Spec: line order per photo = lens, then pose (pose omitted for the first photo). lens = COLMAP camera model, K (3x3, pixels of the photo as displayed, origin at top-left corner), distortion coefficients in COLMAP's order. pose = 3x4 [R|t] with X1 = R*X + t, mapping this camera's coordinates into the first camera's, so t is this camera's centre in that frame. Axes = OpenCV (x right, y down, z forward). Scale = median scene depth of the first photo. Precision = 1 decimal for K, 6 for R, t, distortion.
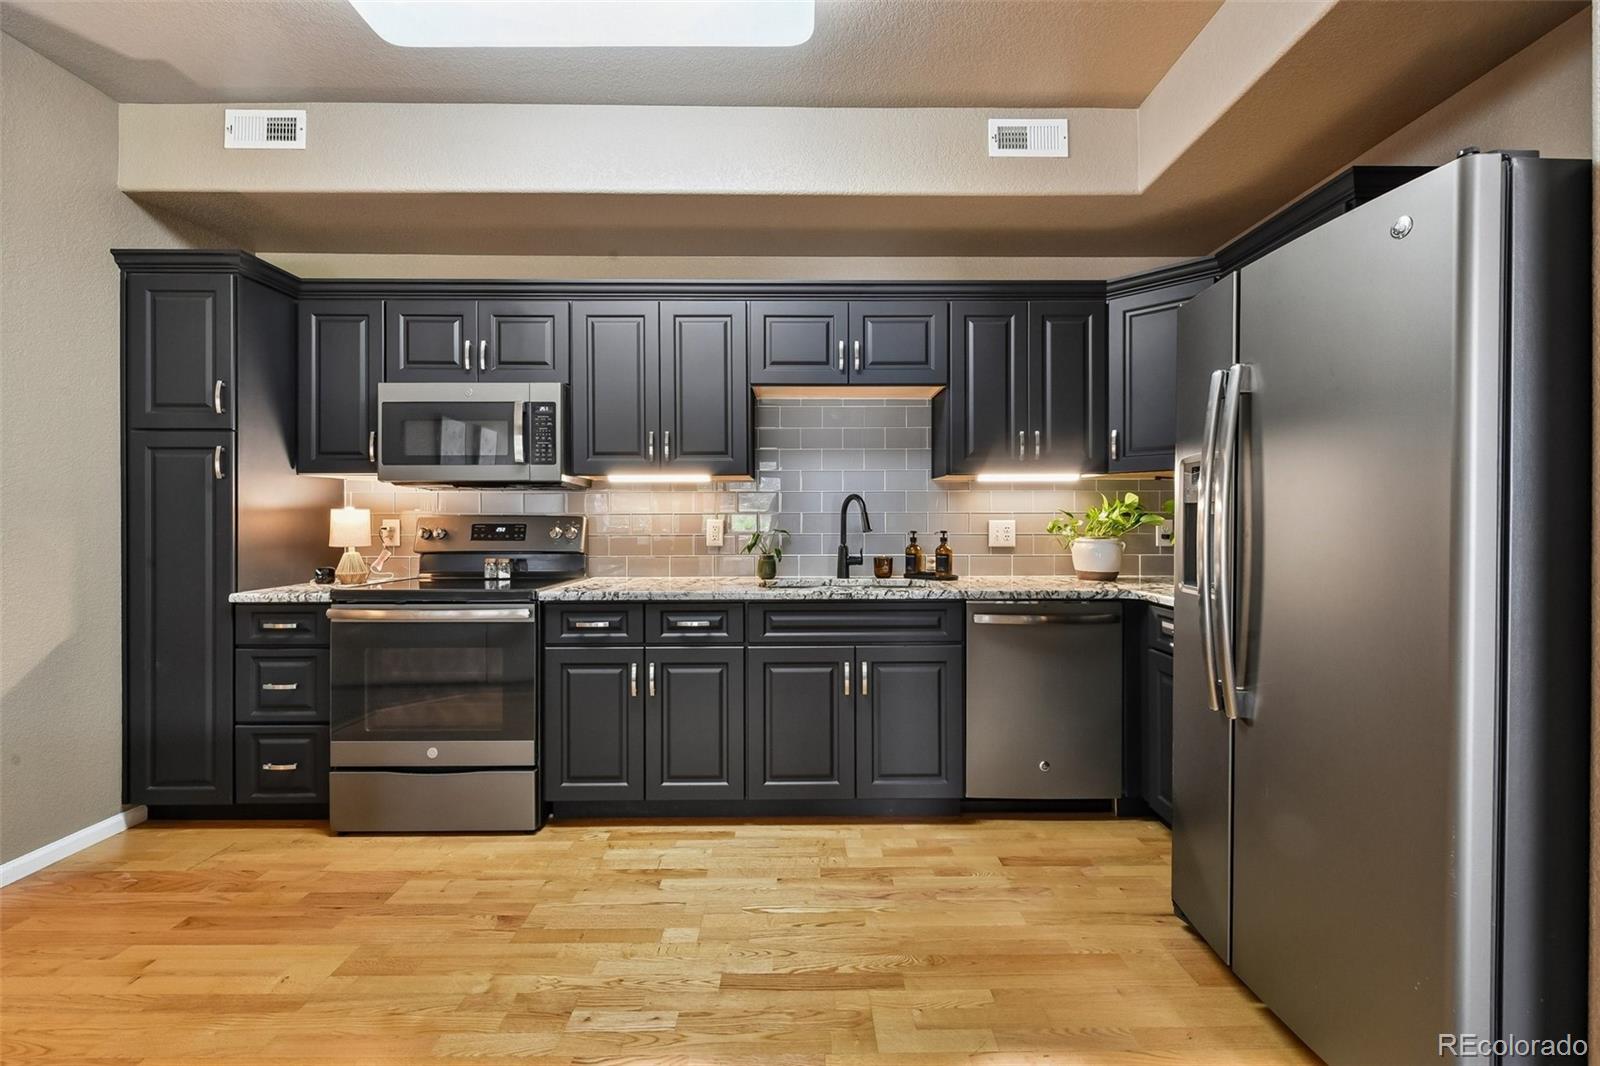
lens RADIAL K [[663.9, 0, 805.7], [0, 663.9, 520.7], [0, 0, 1]] dist [0.001828, -0.001078]
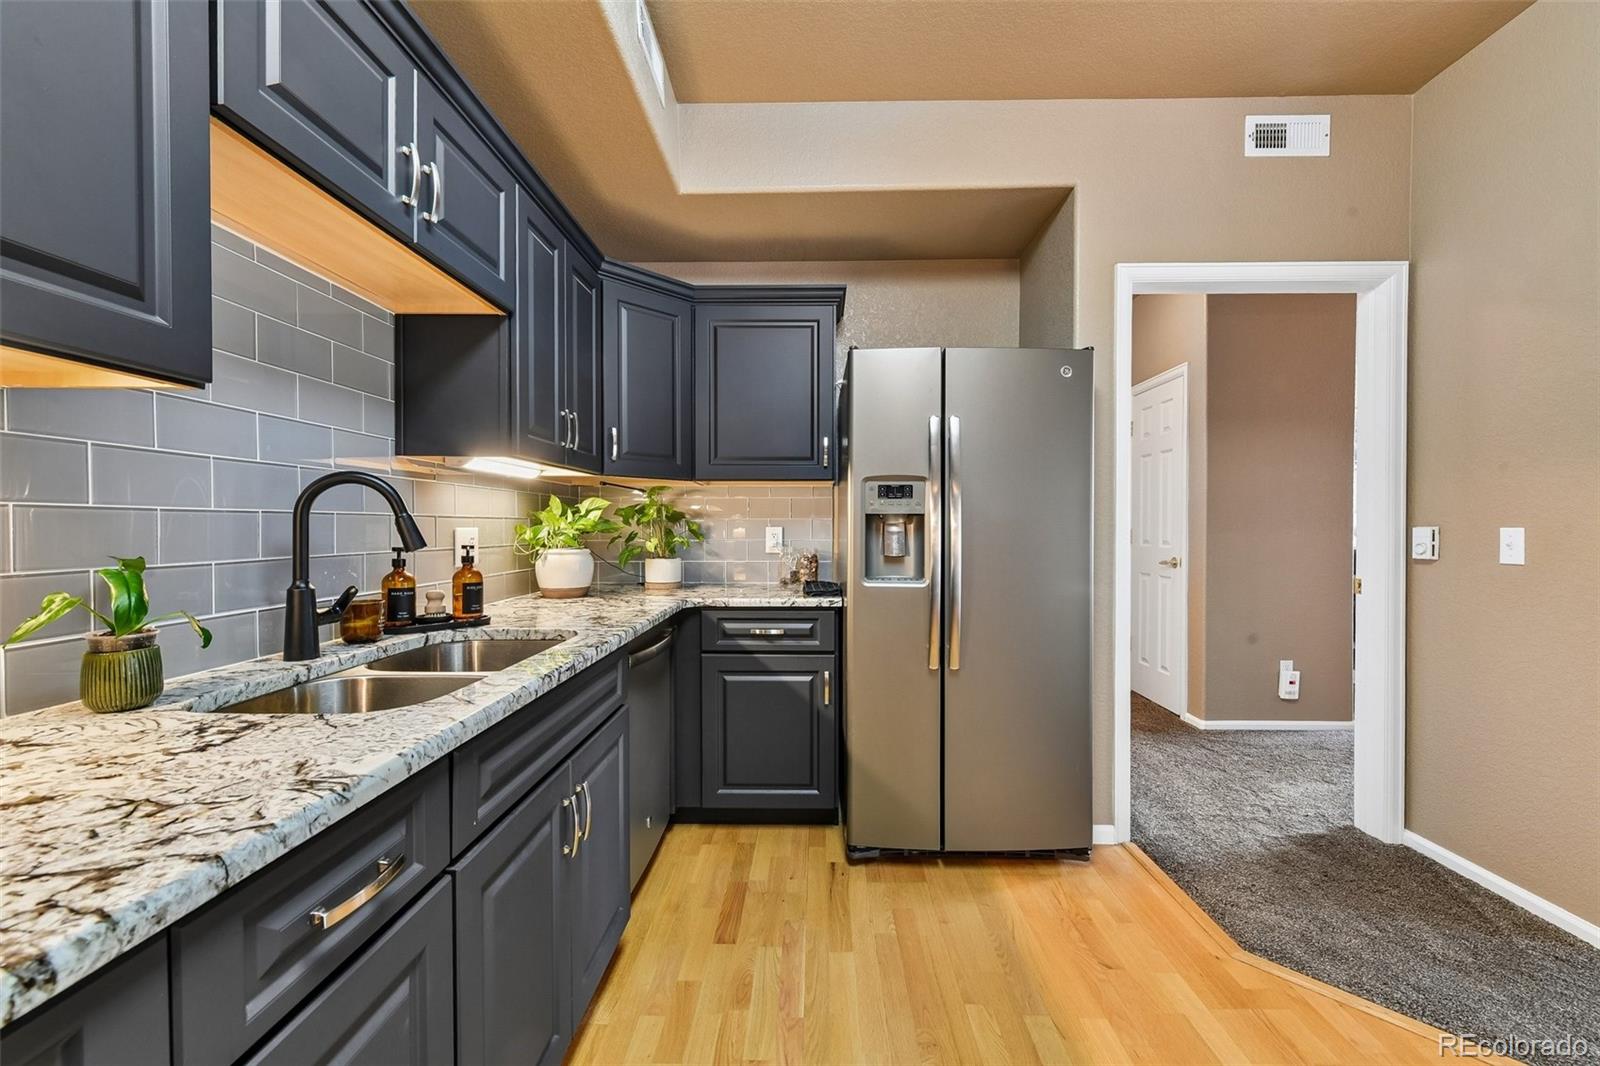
lens RADIAL K [[635.7, 0, 813.1], [0, 635.7, 535.8], [0, 0, 1]] dist [0.000595, -0.000327]
pose [[0.021165, -0.013782, 0.999681, -0.397926], [0.001986, 0.999904, 0.013743, -0.000549], [-0.999774, 0.001694, 0.021190, 0.723196]]
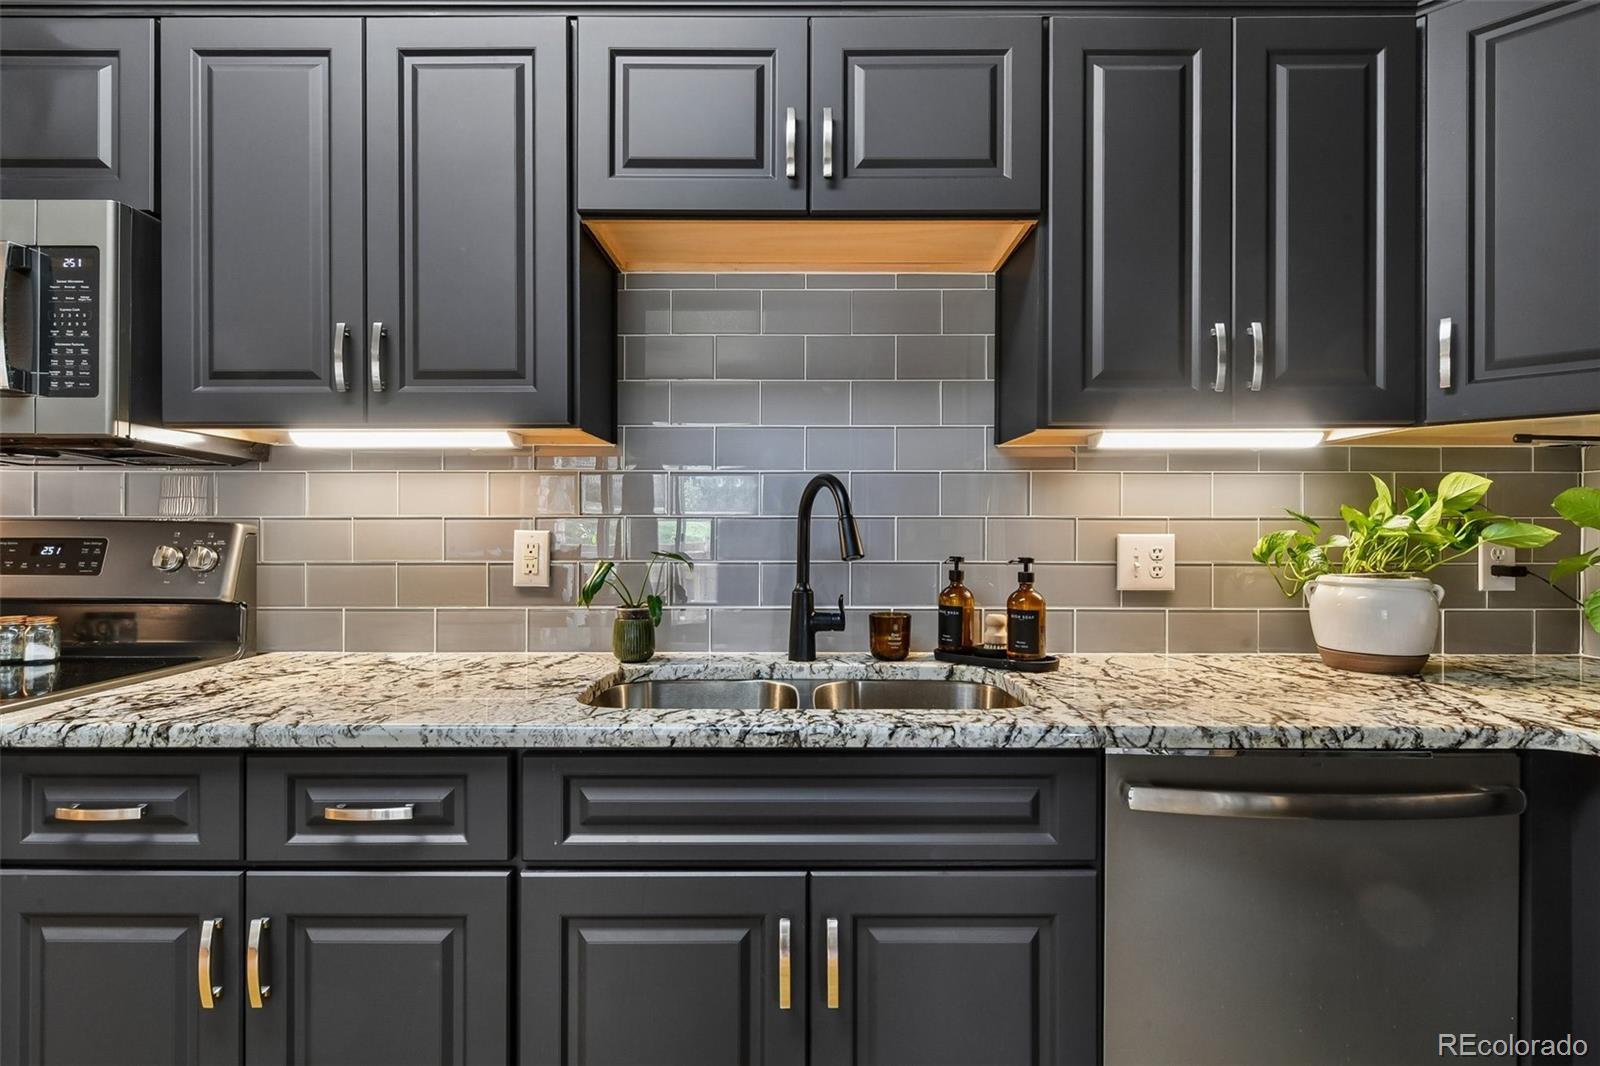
lens RADIAL K [[785.4, 0, 797.8], [0, 785.4, 527.6], [0, 0, 1]] dist [0.002216, 0.000260]
pose [[0.999908, 0.003667, -0.013091, 0.066965], [-0.003727, 0.999983, -0.004544, -0.002003], [0.013074, 0.004593, 0.999904, 0.510084]]
